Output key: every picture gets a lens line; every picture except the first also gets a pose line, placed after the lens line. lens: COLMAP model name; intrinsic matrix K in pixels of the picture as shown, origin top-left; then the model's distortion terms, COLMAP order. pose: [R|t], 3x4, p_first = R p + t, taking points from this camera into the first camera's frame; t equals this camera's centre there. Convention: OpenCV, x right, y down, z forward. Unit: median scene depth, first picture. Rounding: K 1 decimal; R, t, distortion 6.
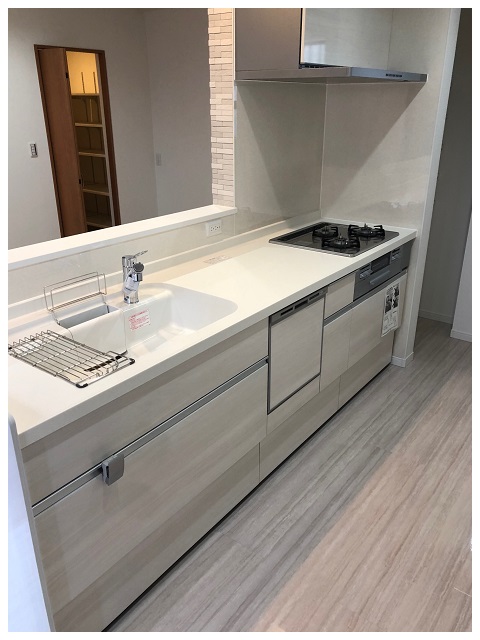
lens RADIAL K [[520.6, 0, 243.6], [0, 520.6, 322.8], [0, 0, 1]] dist [0.005394, -0.010775]
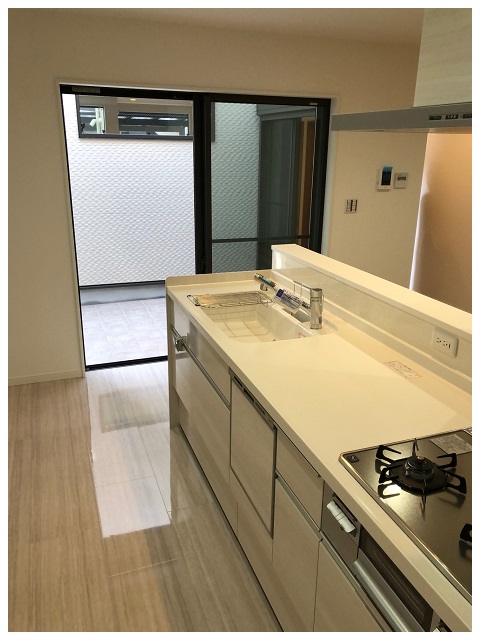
lens RADIAL K [[520.6, 0, 243.1], [0, 520.6, 317.7], [0, 0, 1]] dist [0.005394, -0.010775]
pose [[-0.537954, 0.263997, -0.800569, 0.777102], [-0.336879, 0.803237, 0.491247, -0.564687], [0.772734, 0.533963, -0.343170, 1.252460]]
